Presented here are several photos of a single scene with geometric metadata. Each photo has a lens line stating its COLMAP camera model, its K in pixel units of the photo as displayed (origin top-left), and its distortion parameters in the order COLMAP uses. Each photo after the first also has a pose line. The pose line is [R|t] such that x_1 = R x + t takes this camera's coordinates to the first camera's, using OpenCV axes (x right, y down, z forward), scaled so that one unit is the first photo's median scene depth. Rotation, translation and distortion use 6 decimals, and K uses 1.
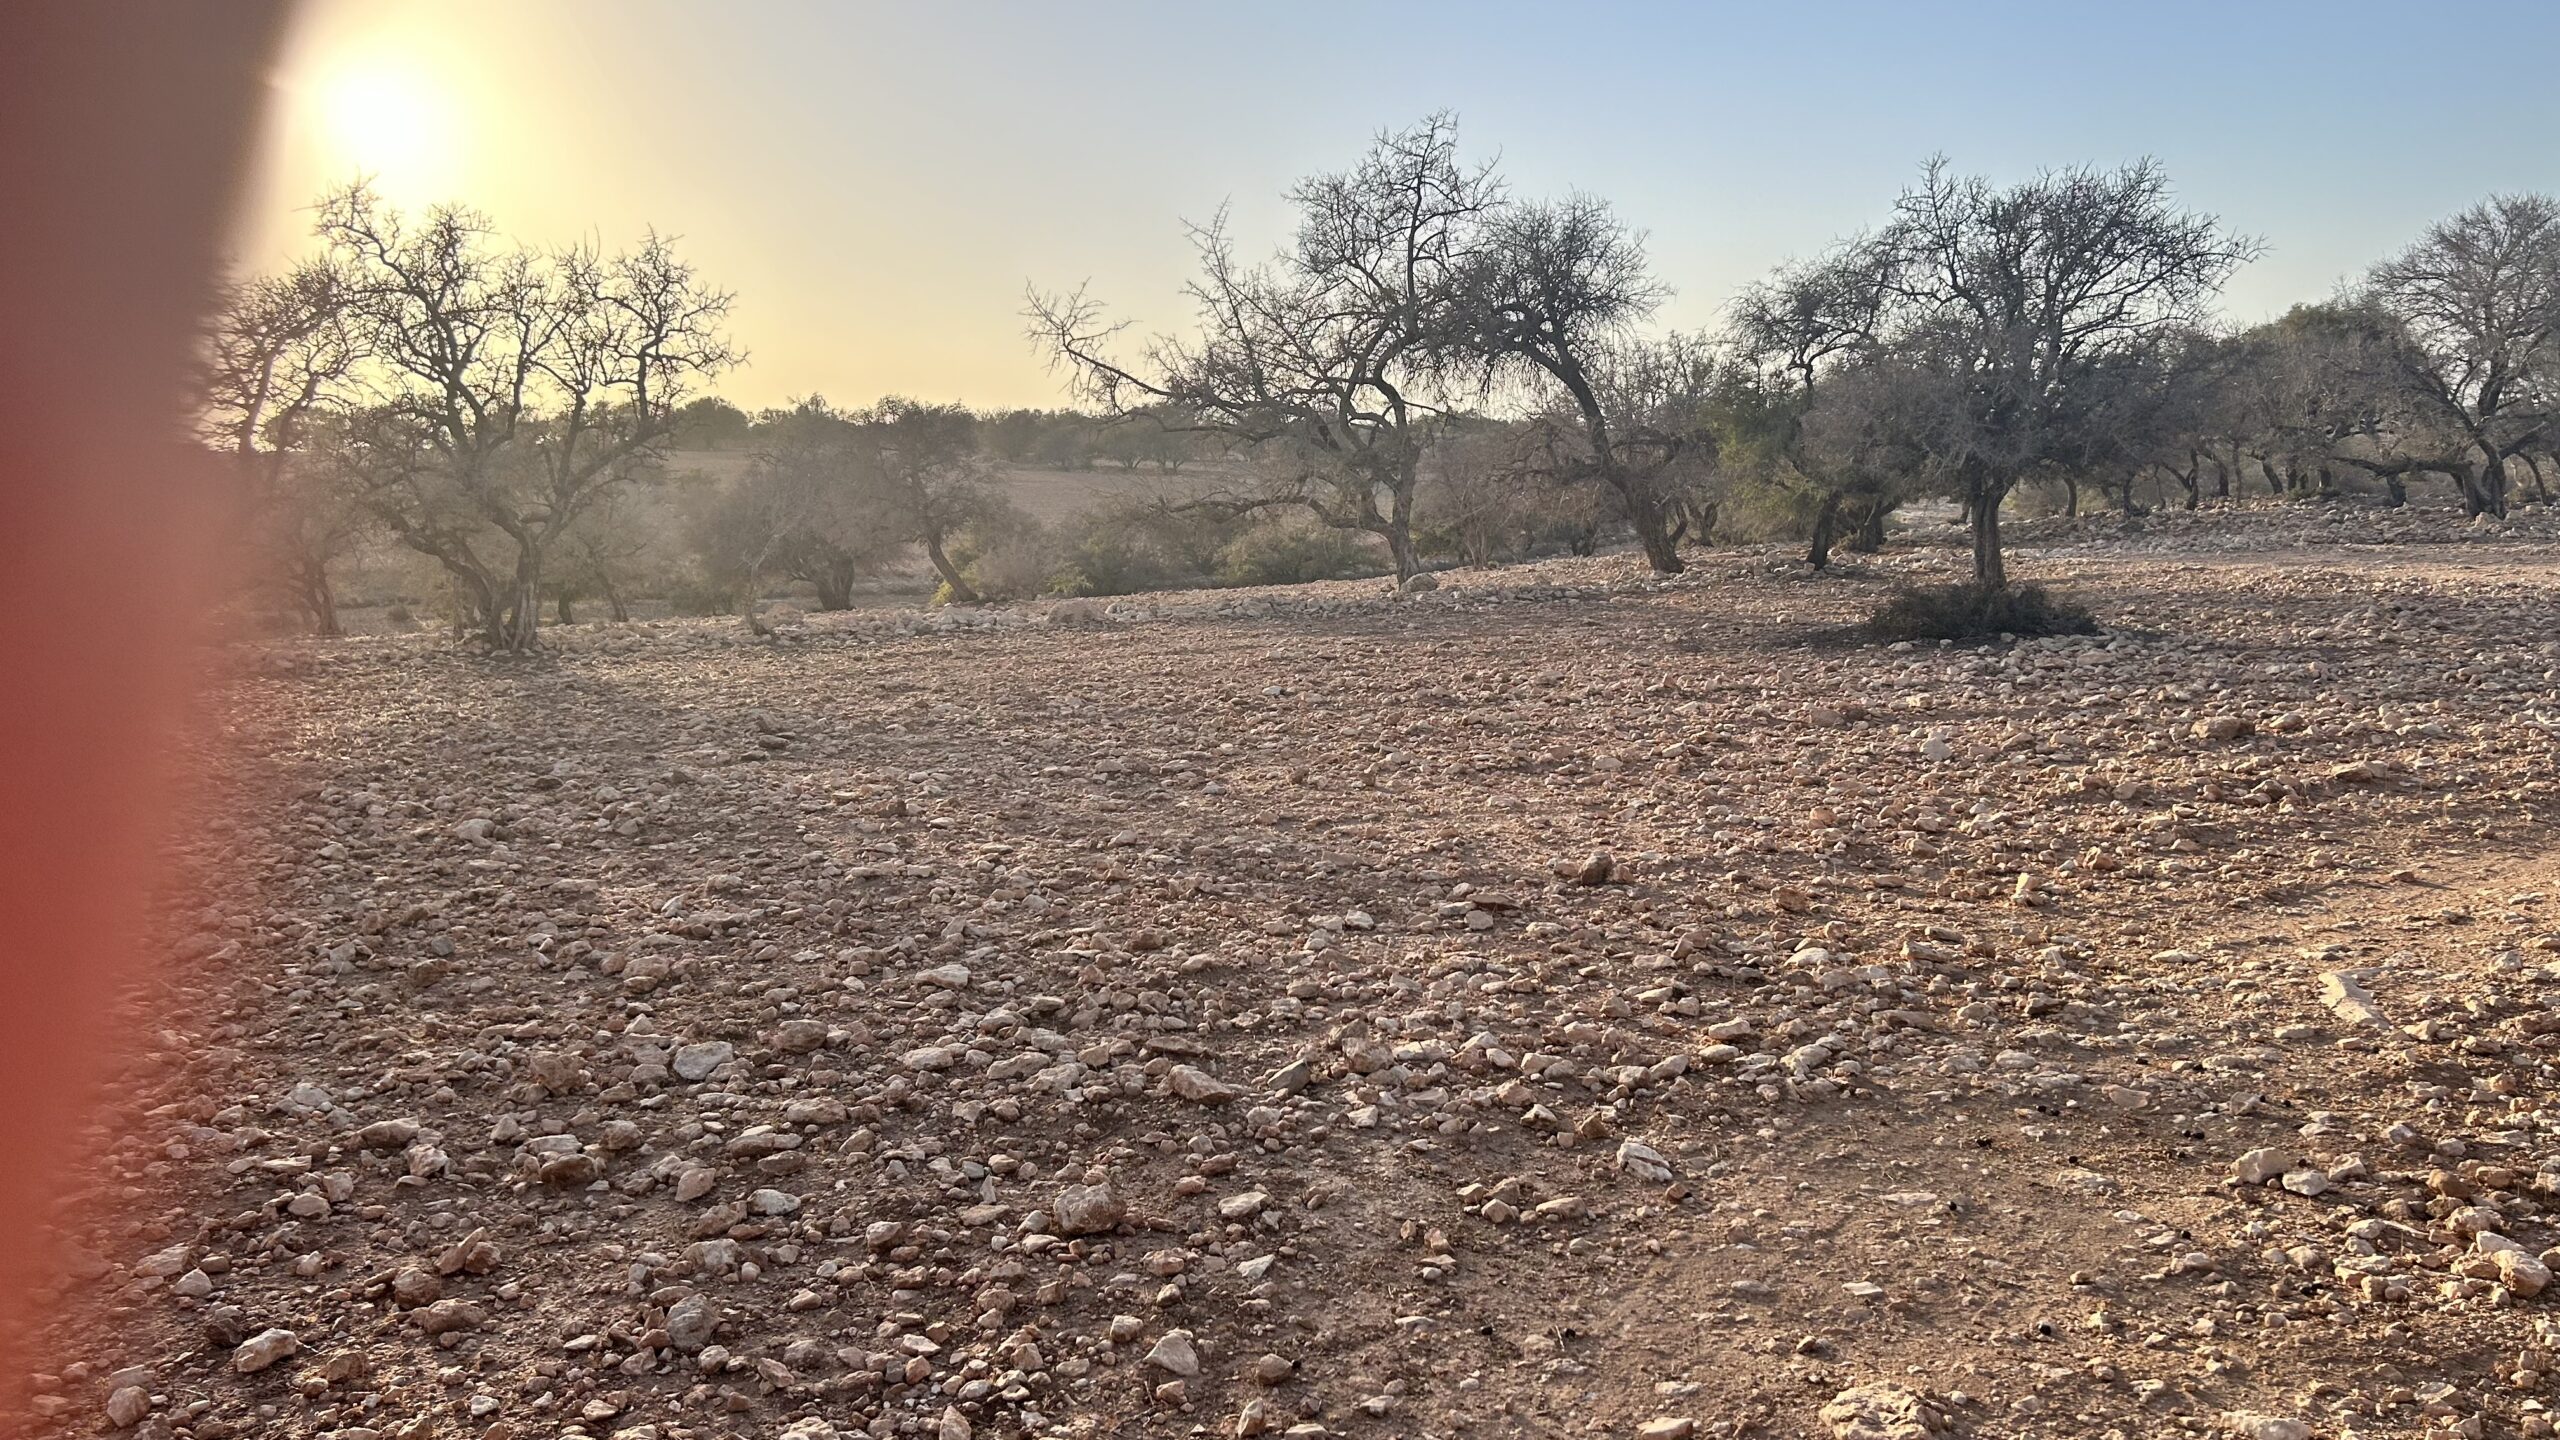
lens RADIAL K [[1939.6, 0, 1261.0], [0, 1939.6, 699.0], [0, 0, 1]] dist [0.075641, -0.073111]
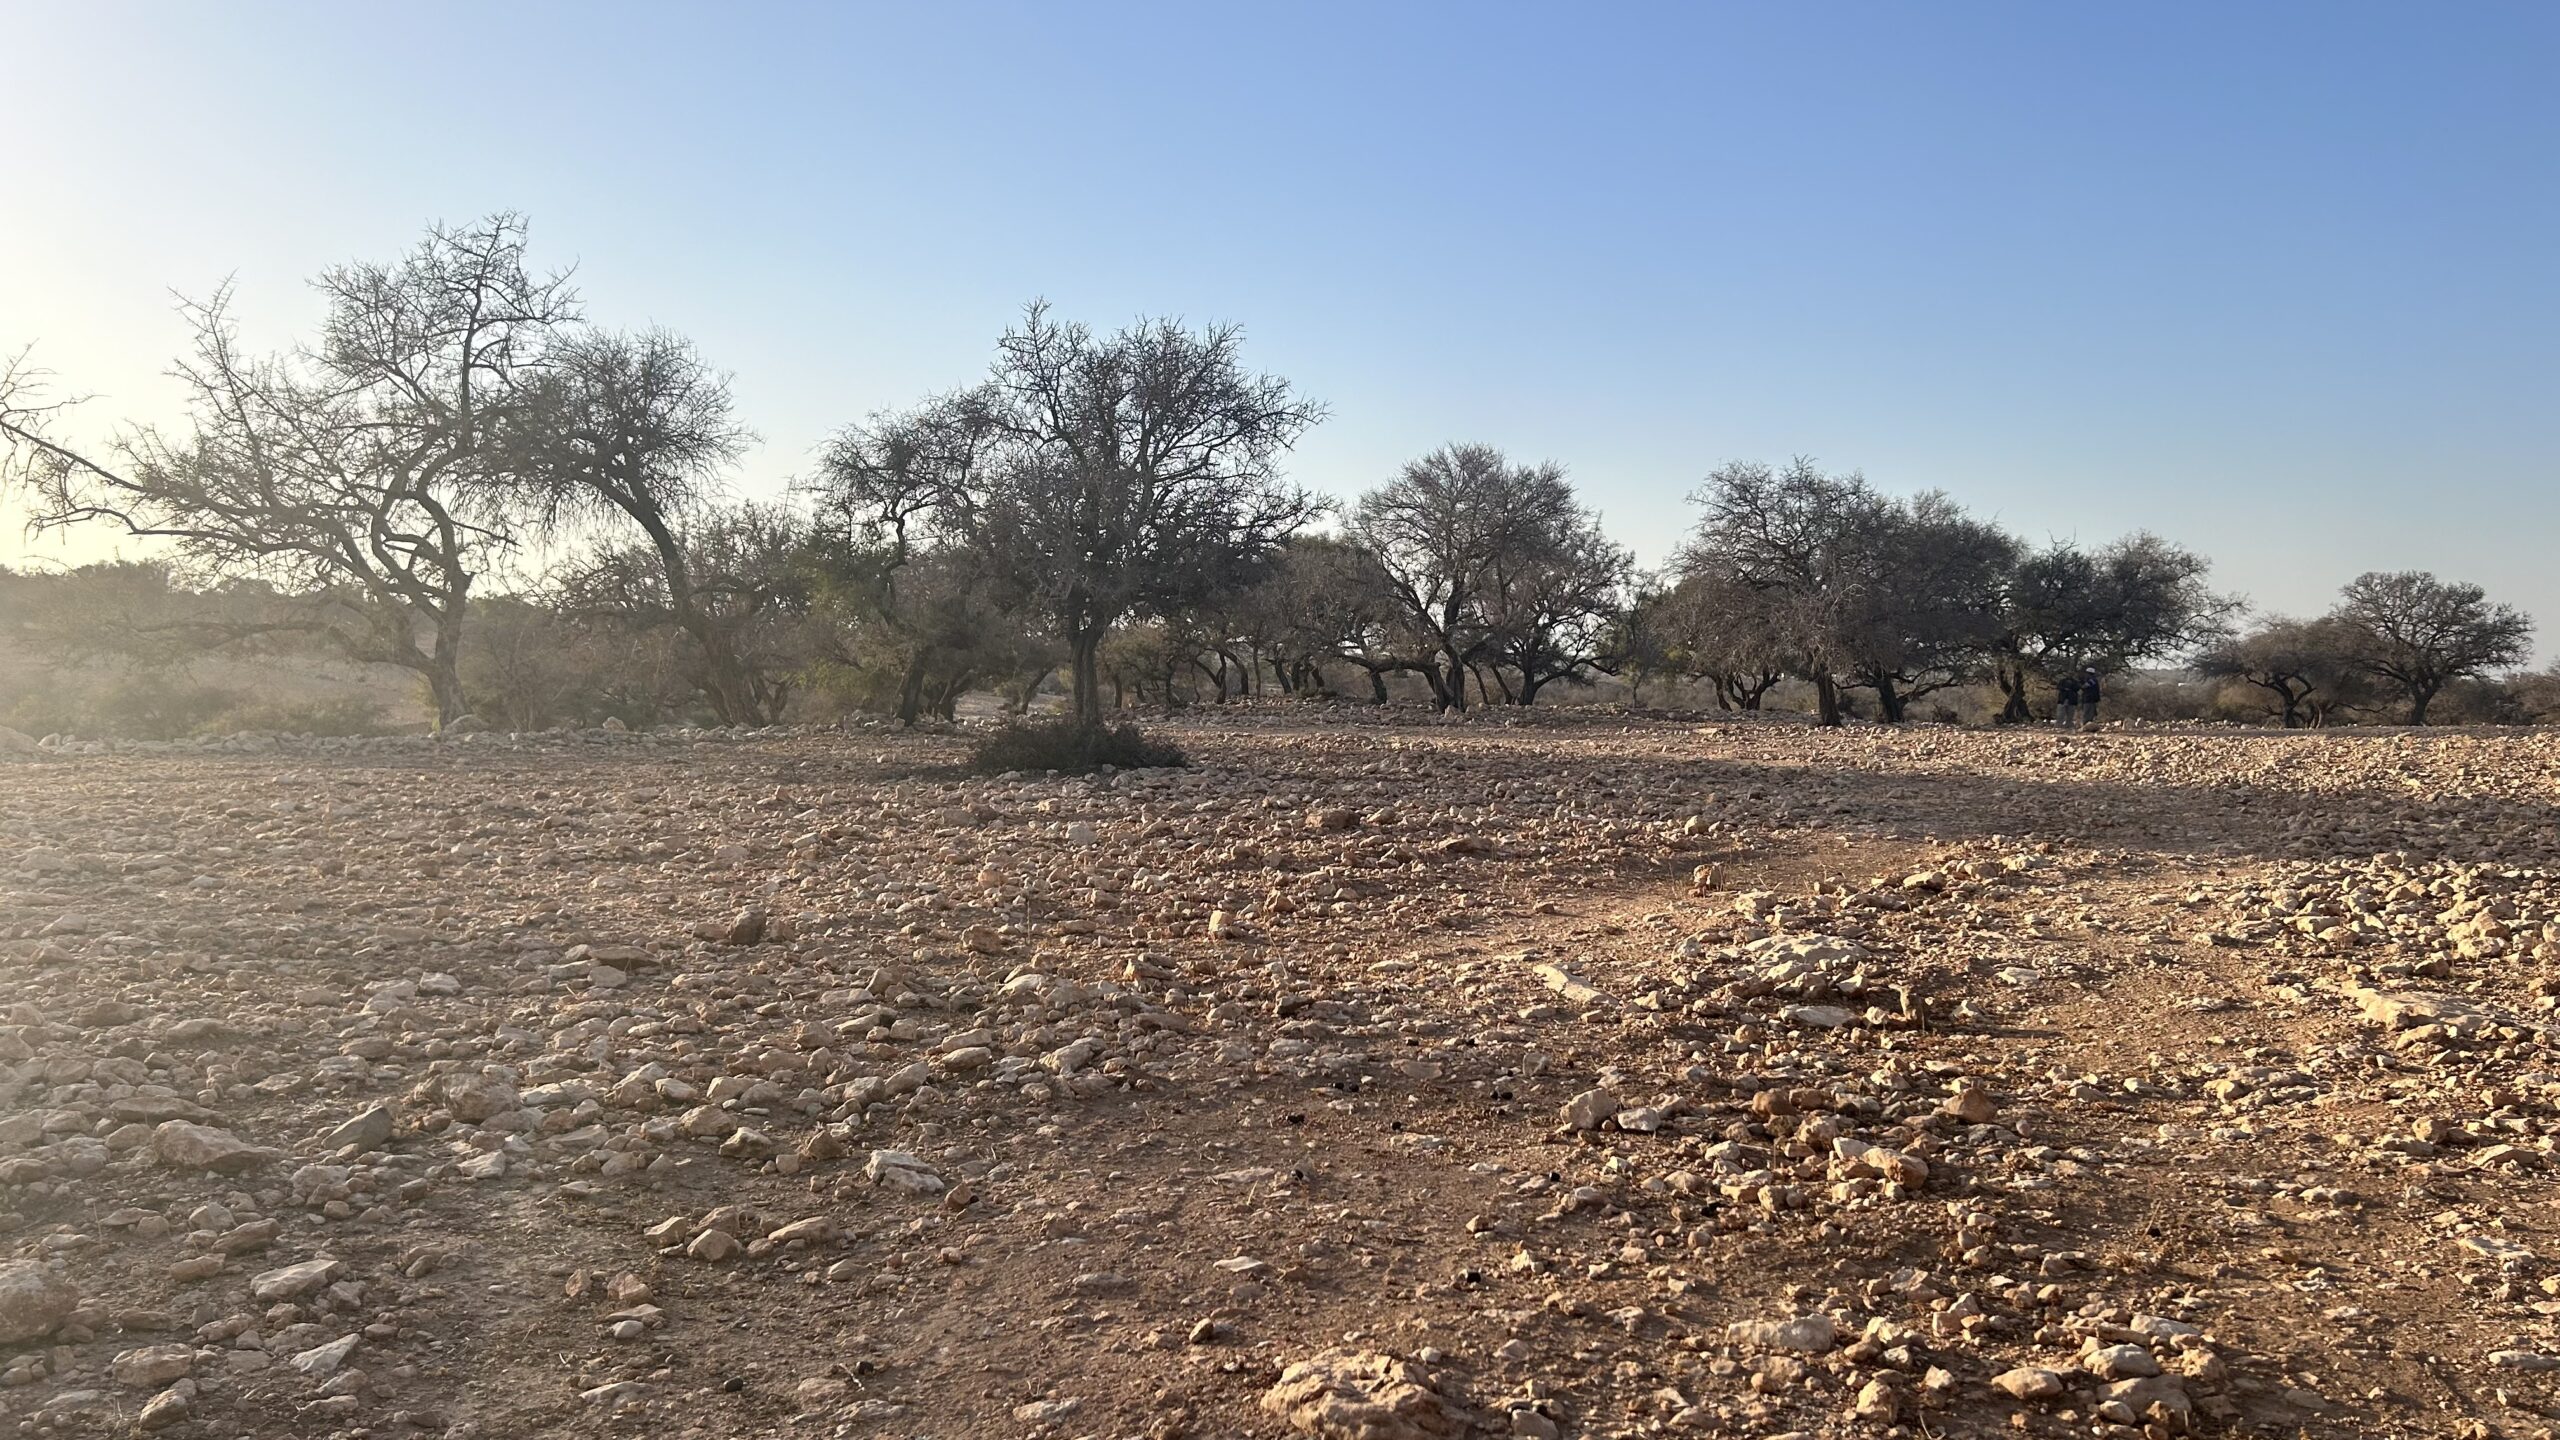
lens RADIAL K [[1939.6, 0, 1279.2], [0, 1939.6, 712.7], [0, 0, 1]] dist [0.075641, -0.073111]
pose [[0.885632, 0.036597, 0.462943, -0.015833], [0.007865, 0.995565, -0.093749, 0.075464], [-0.464320, 0.086668, 0.881417, 0.148796]]
